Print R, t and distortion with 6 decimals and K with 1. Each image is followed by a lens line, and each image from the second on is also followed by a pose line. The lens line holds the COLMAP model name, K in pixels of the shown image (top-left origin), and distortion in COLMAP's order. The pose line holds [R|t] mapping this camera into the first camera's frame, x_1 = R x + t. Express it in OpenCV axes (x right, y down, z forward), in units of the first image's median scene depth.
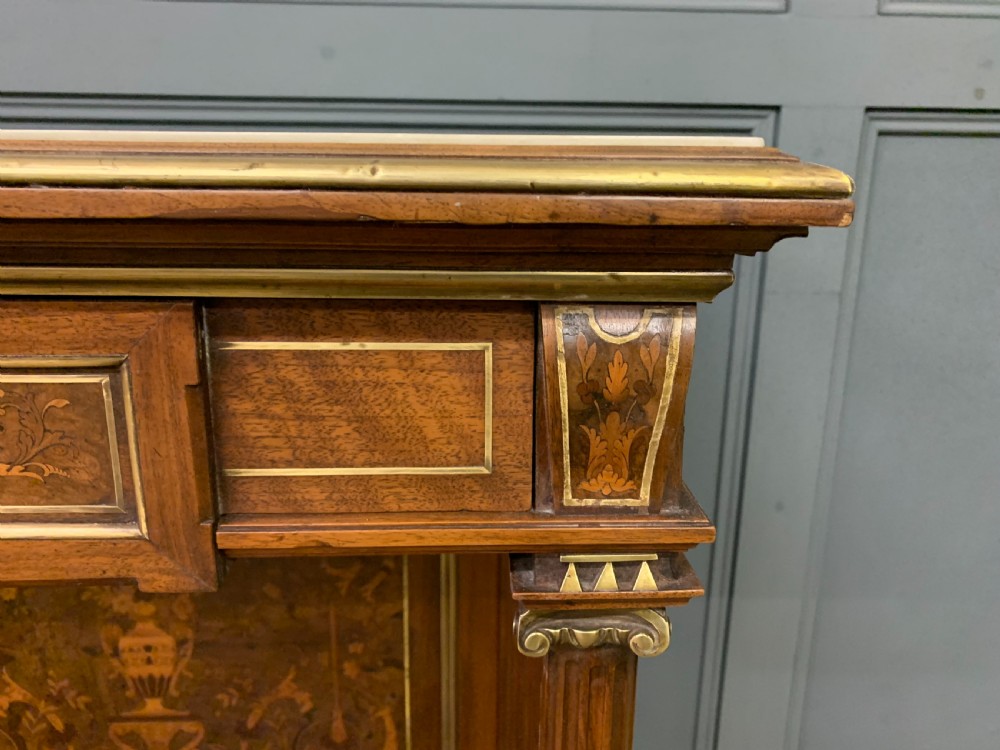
lens RADIAL K [[781.9, 0, 511.8], [0, 781.9, 373.6], [0, 0, 1]] dist [-0.007448, 0.003315]
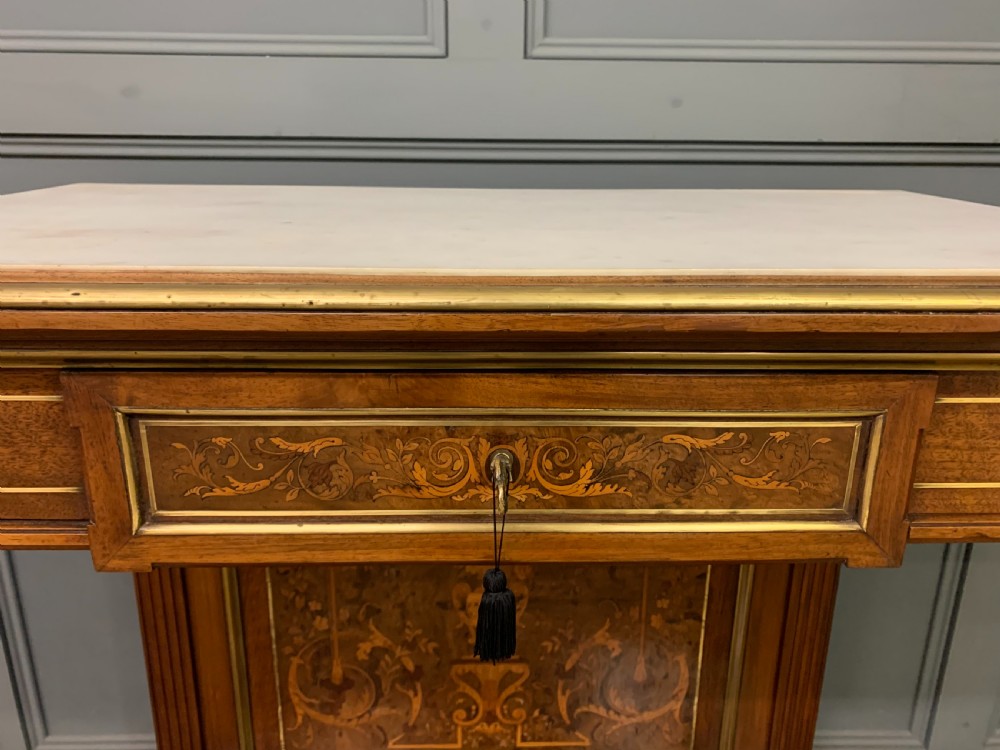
lens RADIAL K [[778.7, 0, 501.1], [0, 778.7, 370.3], [0, 0, 1]] dist [0.004809, -0.002063]
pose [[0.999831, -0.000084, -0.018380, -1.088649], [0.000978, 0.998816, 0.048636, -0.154480], [0.018354, -0.048646, 0.998647, -0.431051]]
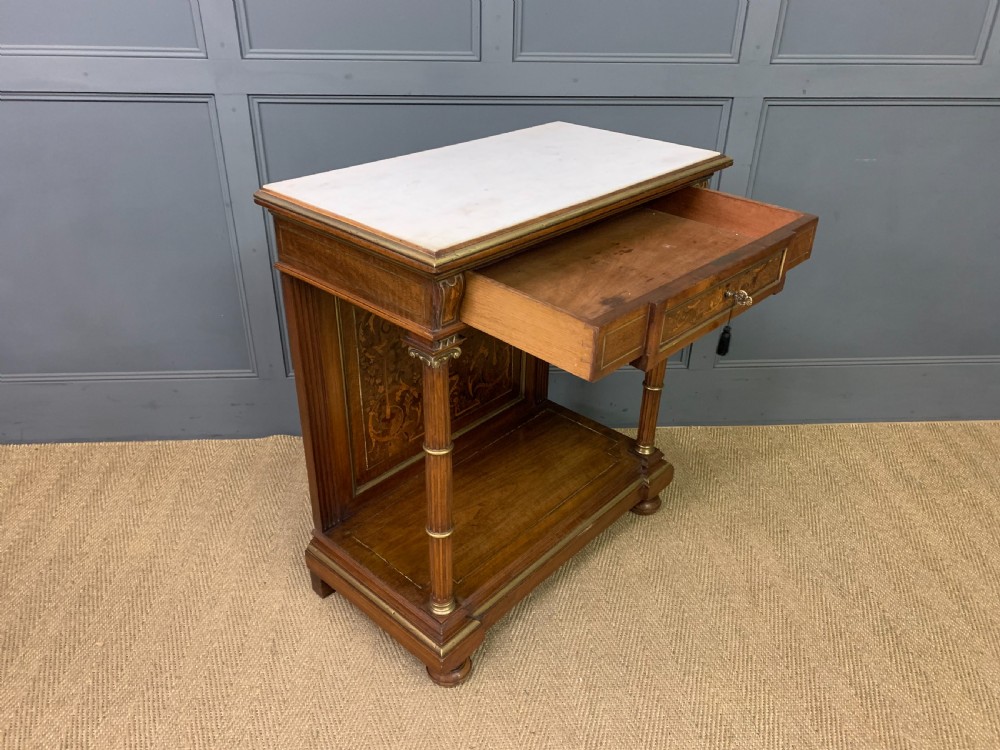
lens RADIAL K [[760.1, 0, 496.0], [0, 760.1, 371.3], [0, 0, 1]] dist [0.009397, 0.005210]
pose [[0.999422, -0.015268, 0.030363, -1.418835], [0.007100, 0.967490, 0.252808, -0.215351], [-0.033235, -0.252446, 0.967040, -4.364641]]
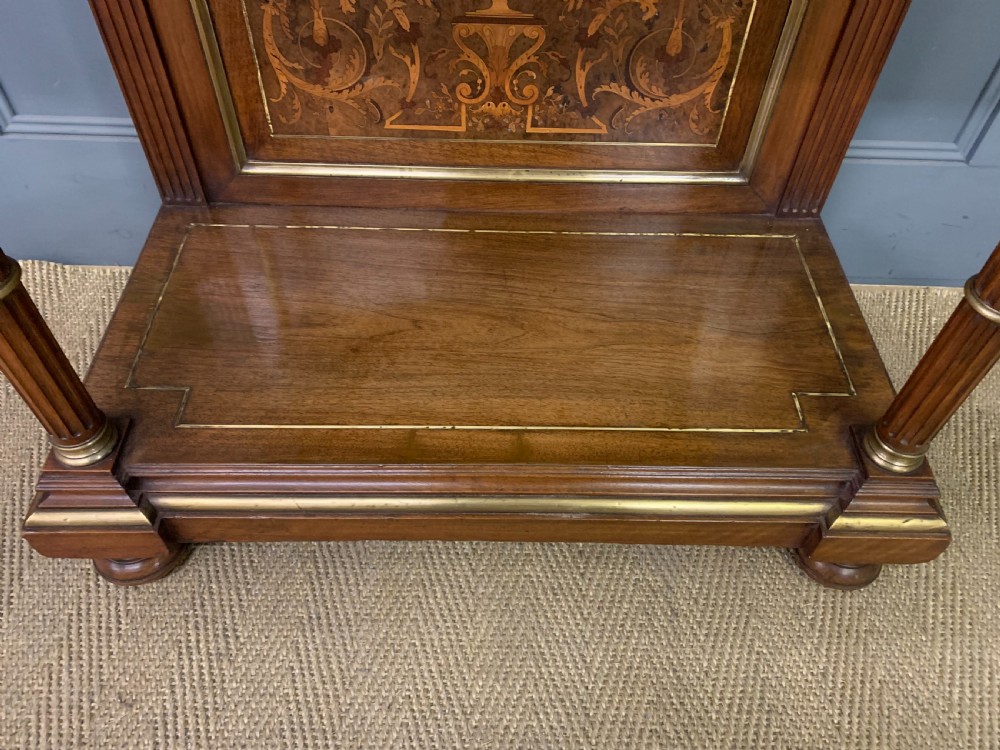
lens RADIAL K [[767.8, 0, 502.5], [0, 767.8, 365.8], [0, 0, 1]] dist [0.010195, 0.004446]
pose [[0.998915, 0.042325, -0.019412, -1.079480], [-0.023929, 0.824224, 0.565758, 0.645442], [0.039946, -0.564680, 0.824343, -0.177677]]
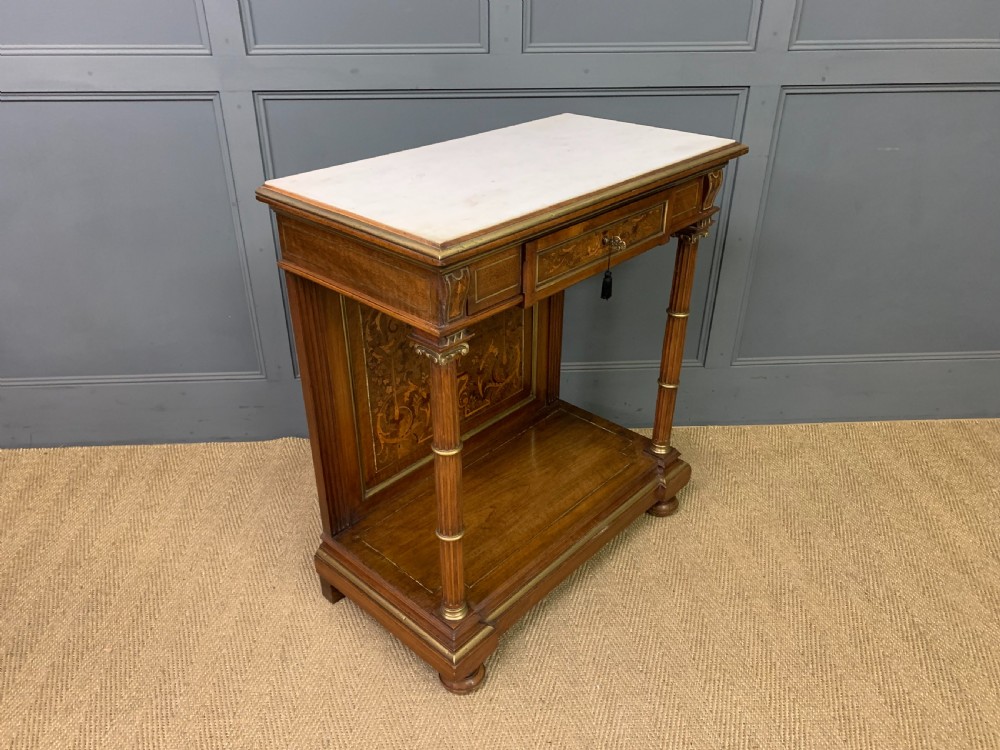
lens RADIAL K [[760.8, 0, 488.3], [0, 760.8, 372.3], [0, 0, 1]] dist [0.010231, 0.002754]
pose [[0.999689, -0.023788, 0.007486, -1.428455], [0.021143, 0.967638, 0.251456, -0.159875], [-0.013225, -0.251220, 0.967840, -4.236906]]
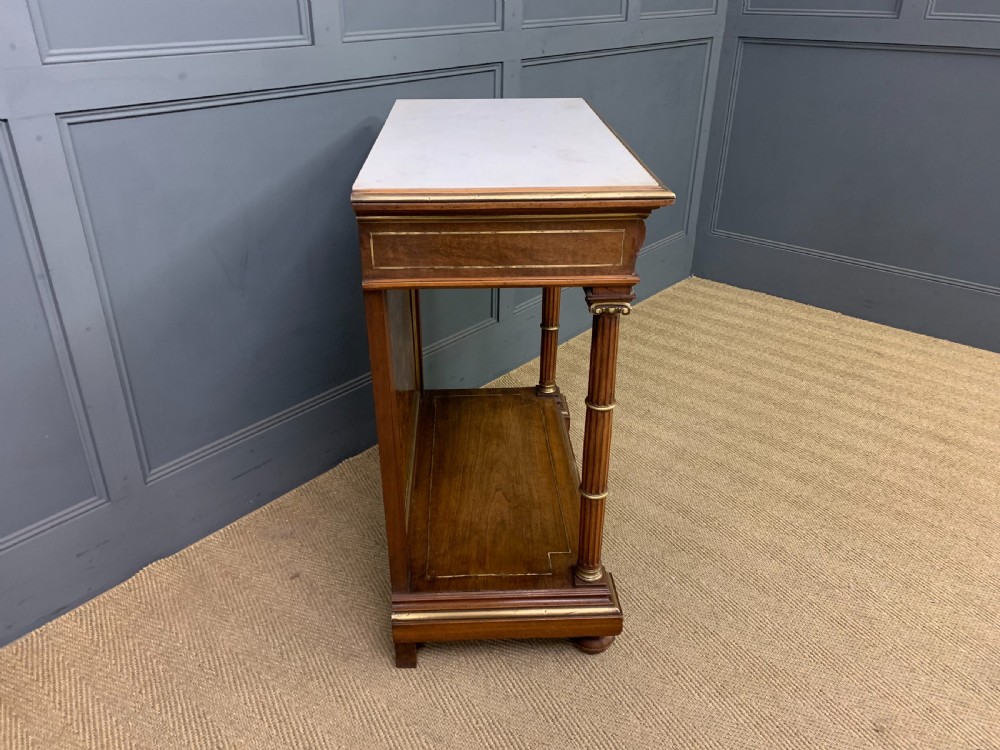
lens RADIAL K [[766.4, 0, 485.9], [0, 766.4, 370.3], [0, 0, 1]] dist [0.026414, -0.009445]
pose [[0.688451, -0.347536, 0.636596, -4.855399], [0.193572, 0.933927, 0.300517, -0.313262], [-0.698975, -0.083664, 0.710236, -2.847658]]
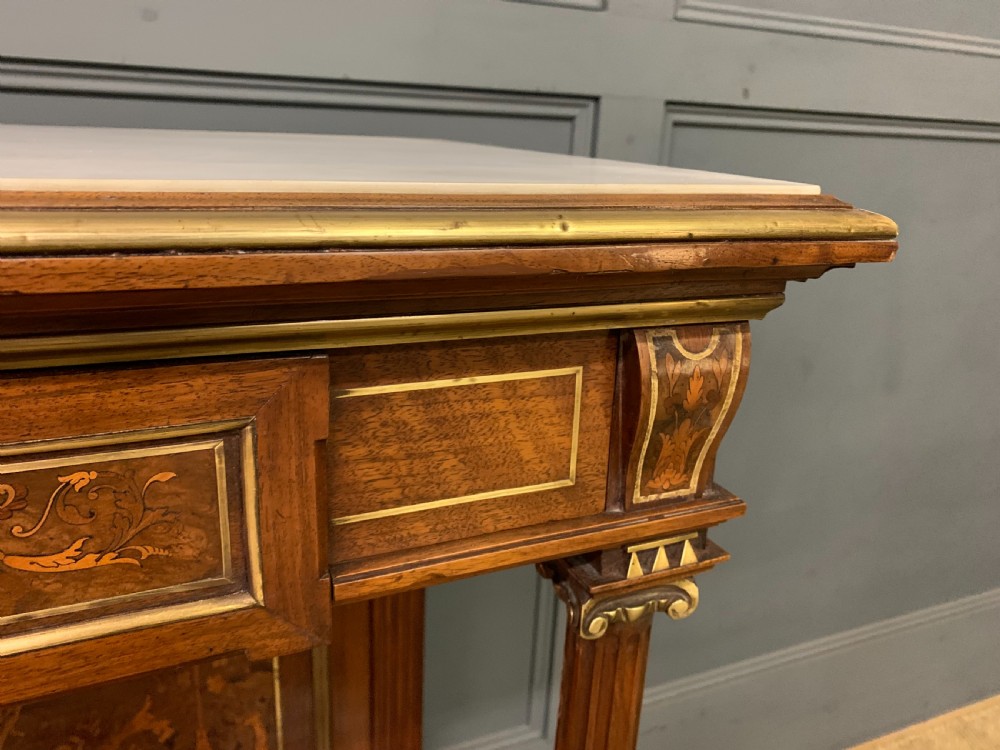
lens RADIAL K [[778.7, 0, 501.1], [0, 778.7, 370.3], [0, 0, 1]] dist [0.004809, -0.002063]
pose [[0.928466, -0.084829, 0.361600, -0.503255], [0.062937, 0.995423, 0.071918, -0.114733], [-0.366046, -0.044016, 0.929555, 0.040422]]
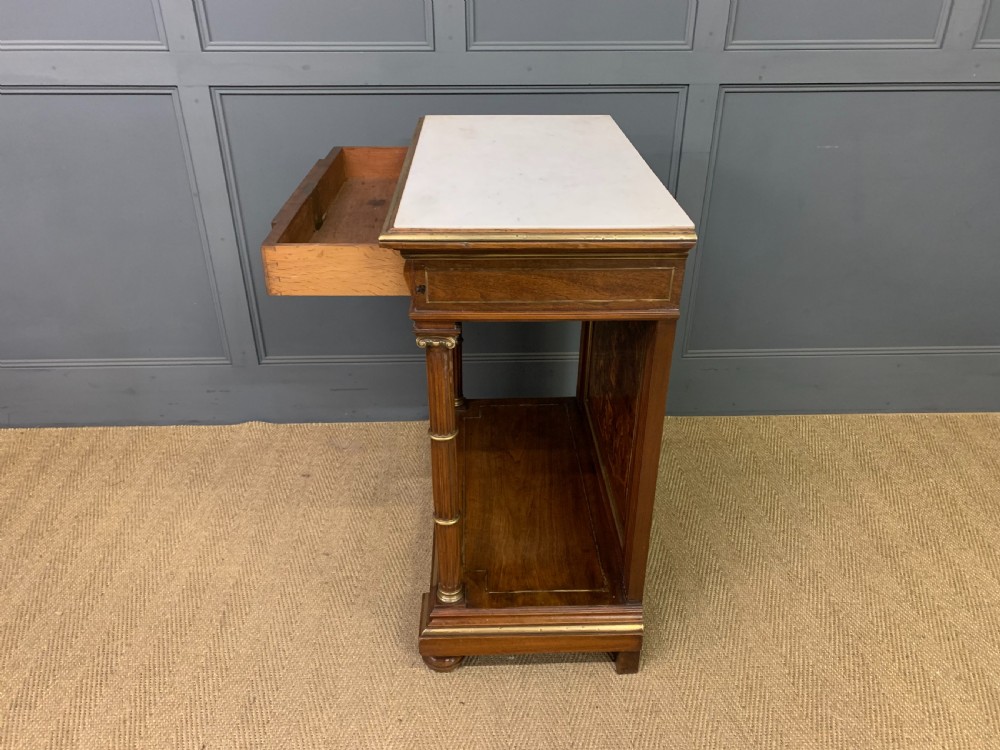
lens RADIAL K [[761.2, 0, 500.8], [0, 761.2, 379.1], [0, 0, 1]] dist [0.011750, 0.002787]
pose [[0.999880, -0.011016, -0.010909, -0.733713], [0.013419, 0.967355, 0.253069, -0.053988], [0.007765, -0.253185, 0.967387, -4.534557]]
